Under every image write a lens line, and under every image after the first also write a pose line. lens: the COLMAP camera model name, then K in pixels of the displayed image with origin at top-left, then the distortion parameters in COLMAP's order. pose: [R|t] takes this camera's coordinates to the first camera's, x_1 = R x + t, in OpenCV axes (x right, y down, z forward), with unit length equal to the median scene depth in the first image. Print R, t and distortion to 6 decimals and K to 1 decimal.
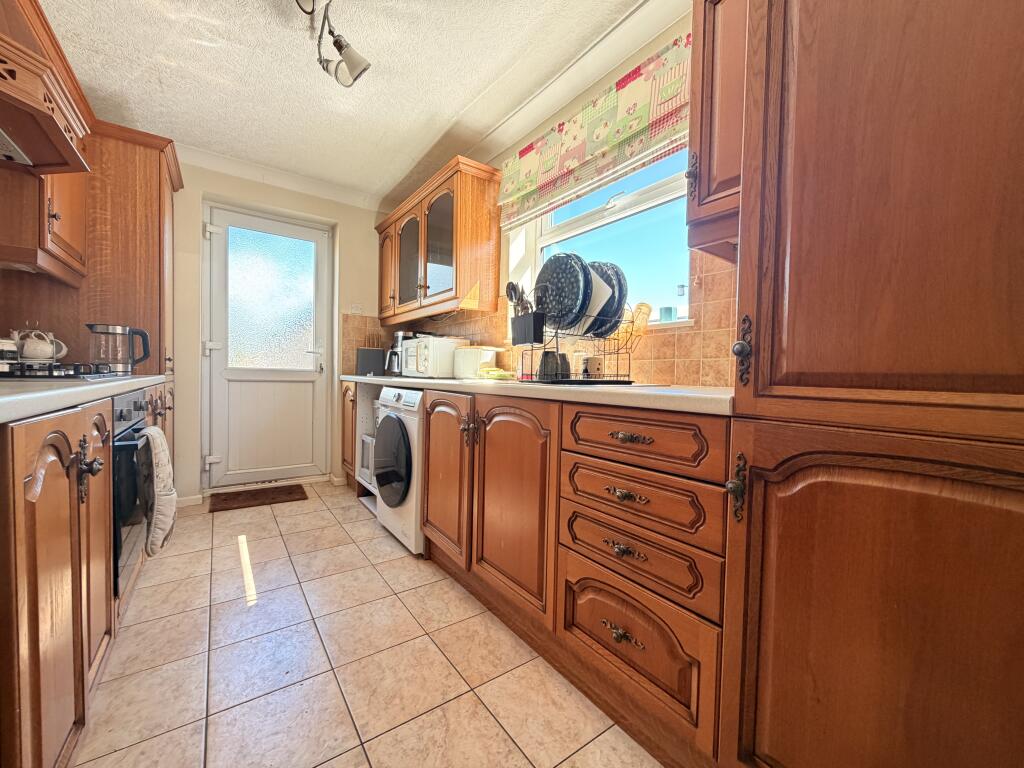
lens RADIAL K [[409.0, 0, 509.7], [0, 409.0, 385.6], [0, 0, 1]] dist [-0.000905, 0.000276]
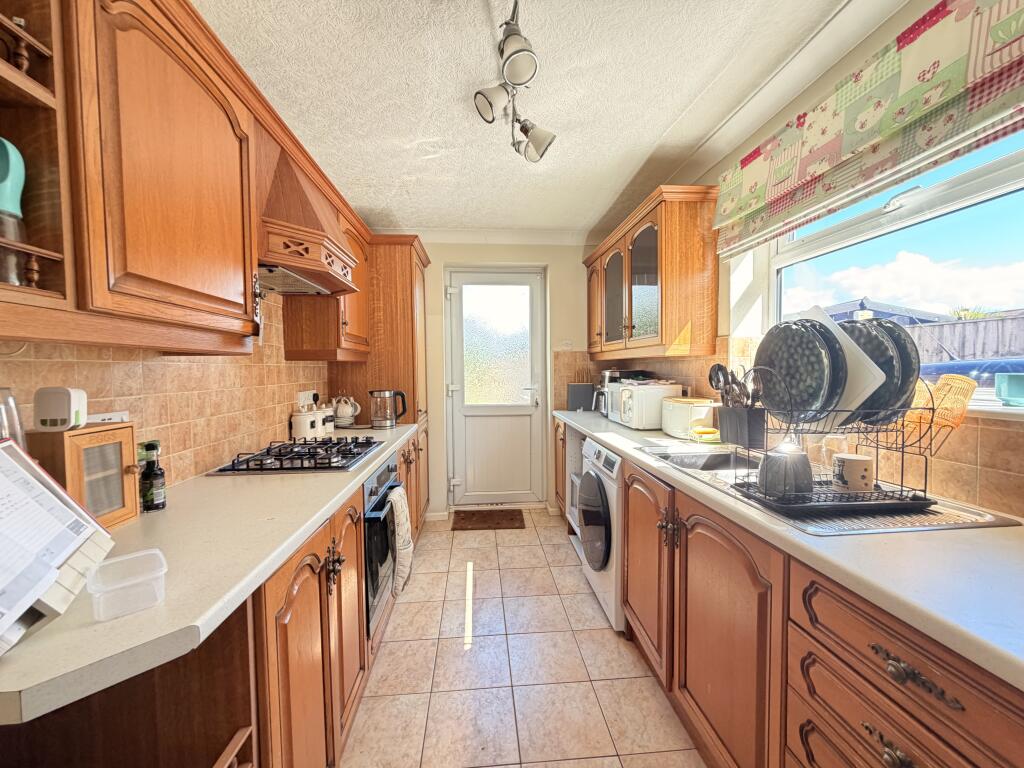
lens RADIAL K [[409.0, 0, 510.0], [0, 409.0, 384.4], [0, 0, 1]] dist [-0.000905, 0.000276]
pose [[0.856511, -0.009905, -0.516034, 0.051168], [0.015907, 0.999847, 0.007210, -0.168258], [0.515884, -0.014384, 0.856538, 0.086259]]
